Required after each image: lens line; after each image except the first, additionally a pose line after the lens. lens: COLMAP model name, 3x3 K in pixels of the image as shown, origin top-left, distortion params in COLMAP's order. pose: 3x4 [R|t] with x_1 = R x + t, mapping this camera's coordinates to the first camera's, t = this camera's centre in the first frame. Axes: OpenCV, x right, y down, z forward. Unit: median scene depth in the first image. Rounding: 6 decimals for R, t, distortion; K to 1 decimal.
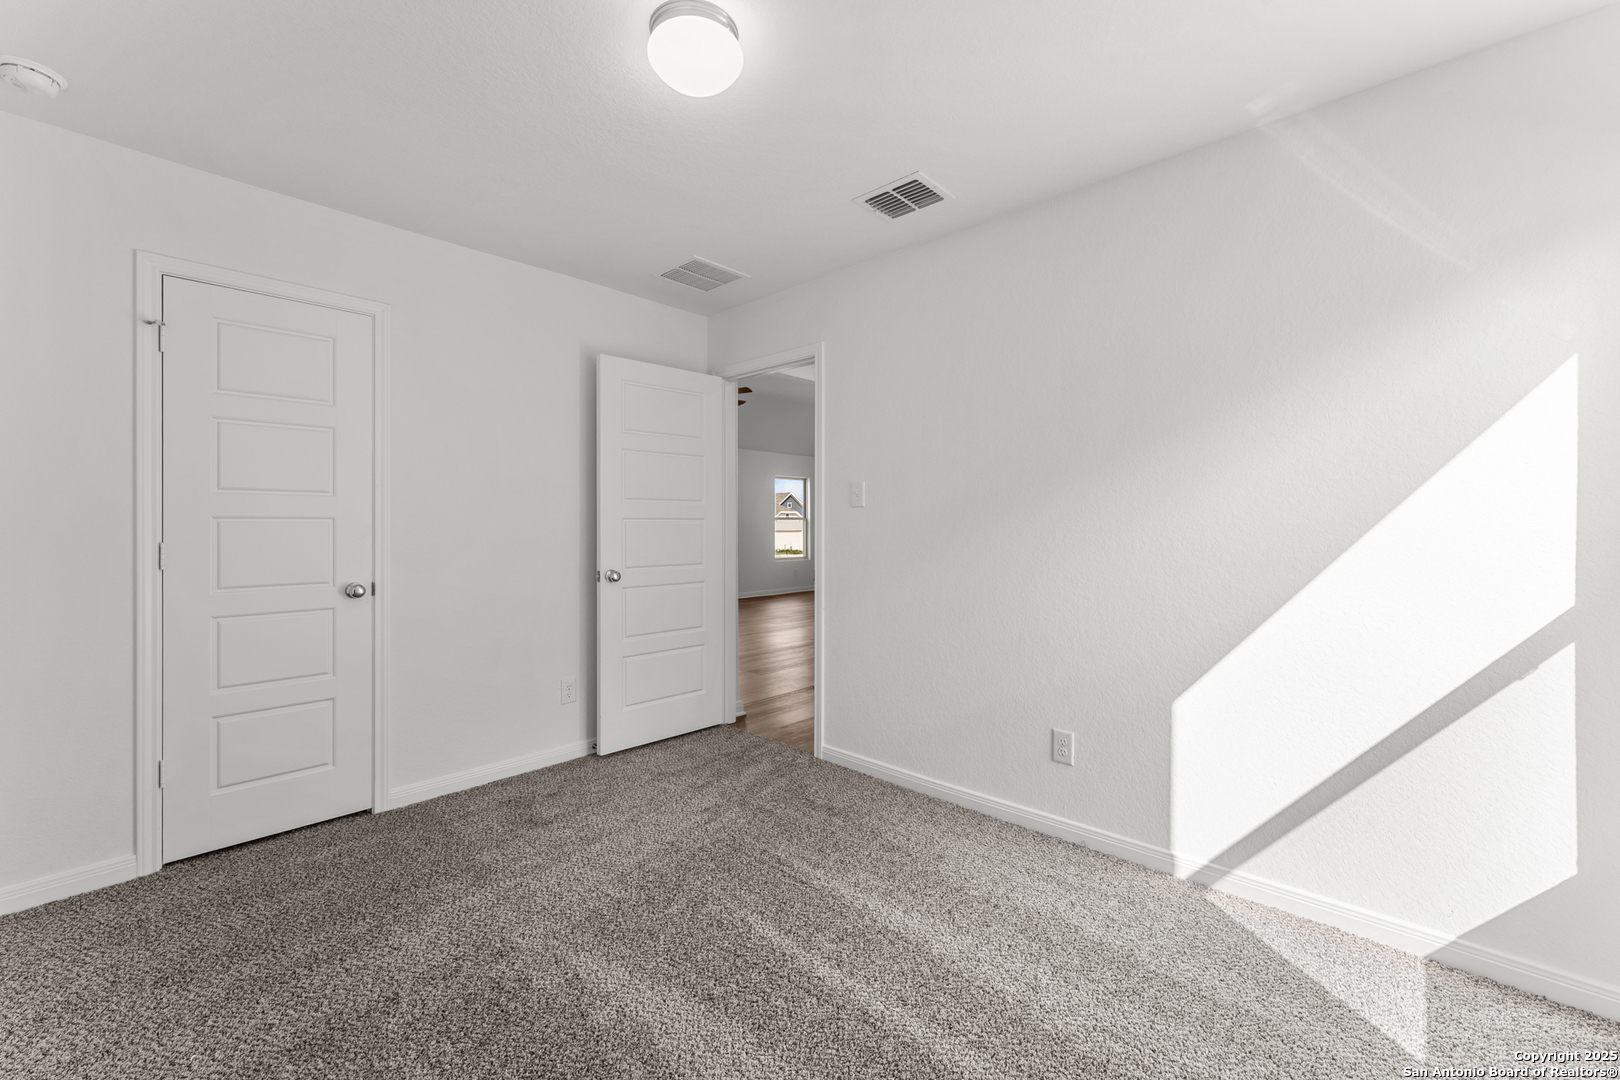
lens RADIAL K [[660.8, 0, 805.9], [0, 660.8, 523.6], [0, 0, 1]] dist [-0.000757, 0.000633]
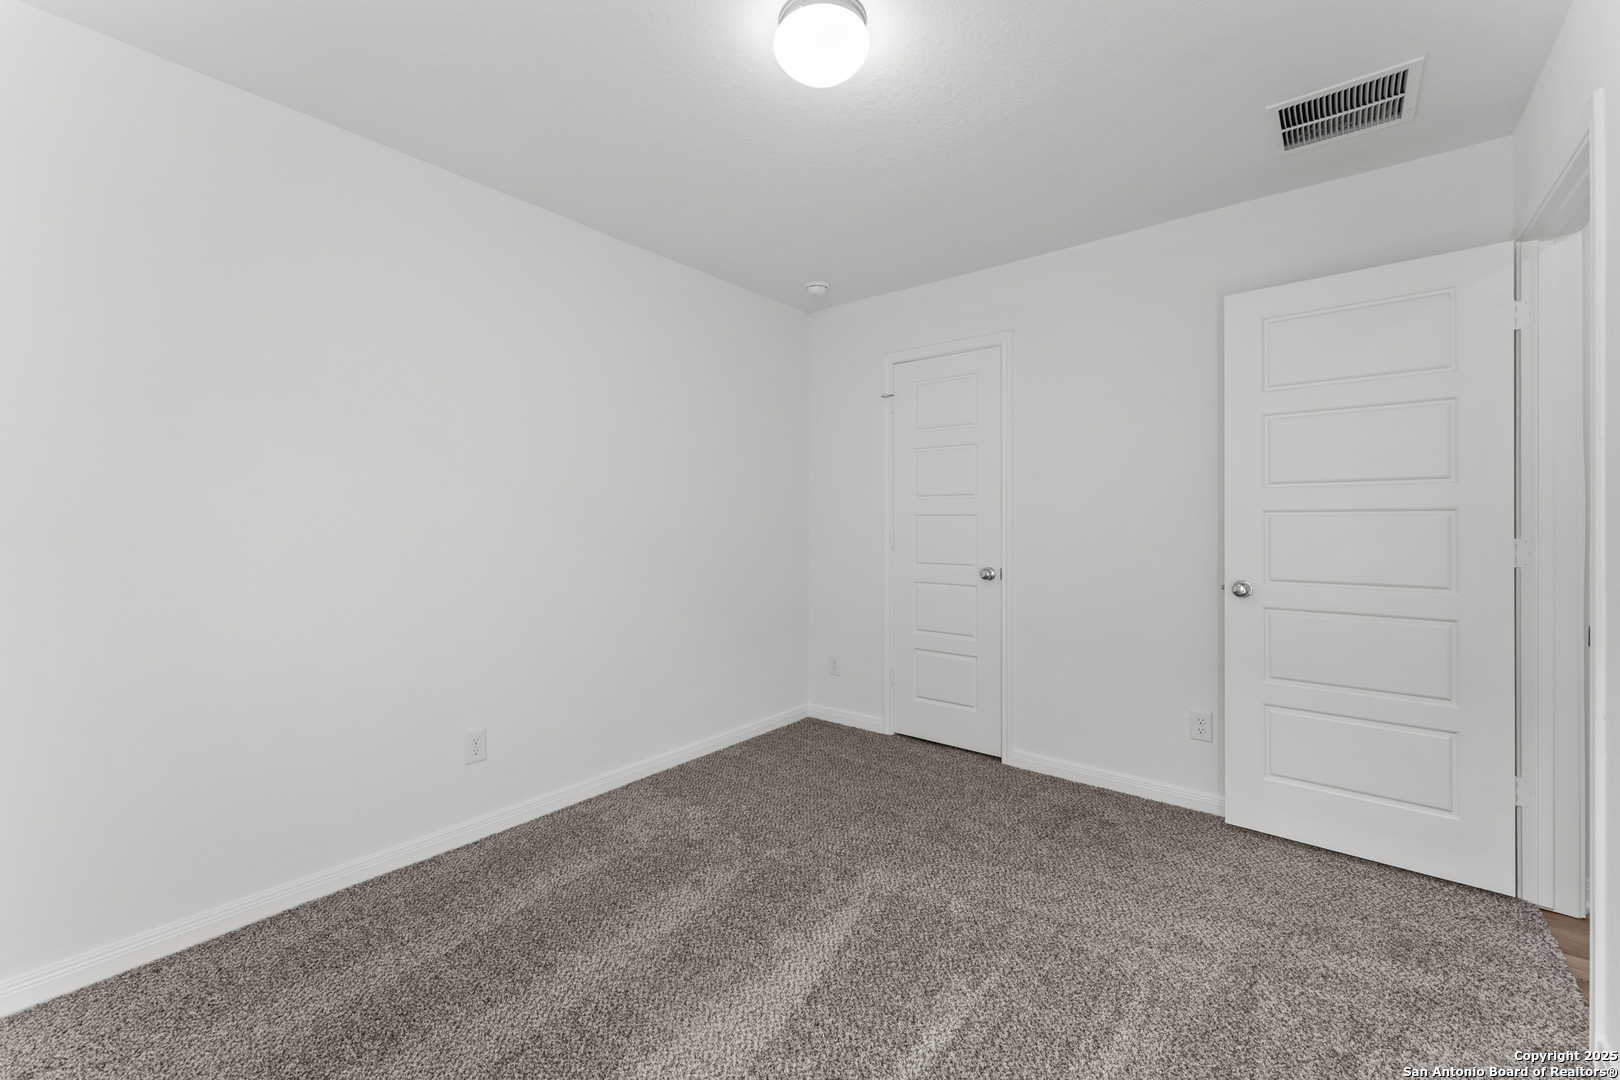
lens RADIAL K [[660.8, 0, 808.2], [0, 660.8, 522.4], [0, 0, 1]] dist [-0.000757, 0.000633]
pose [[0.069374, 0.002396, -0.997588, 0.497211], [0.000352, 0.999997, 0.002426, 0.003277], [0.997591, -0.000519, 0.069373, 0.559525]]
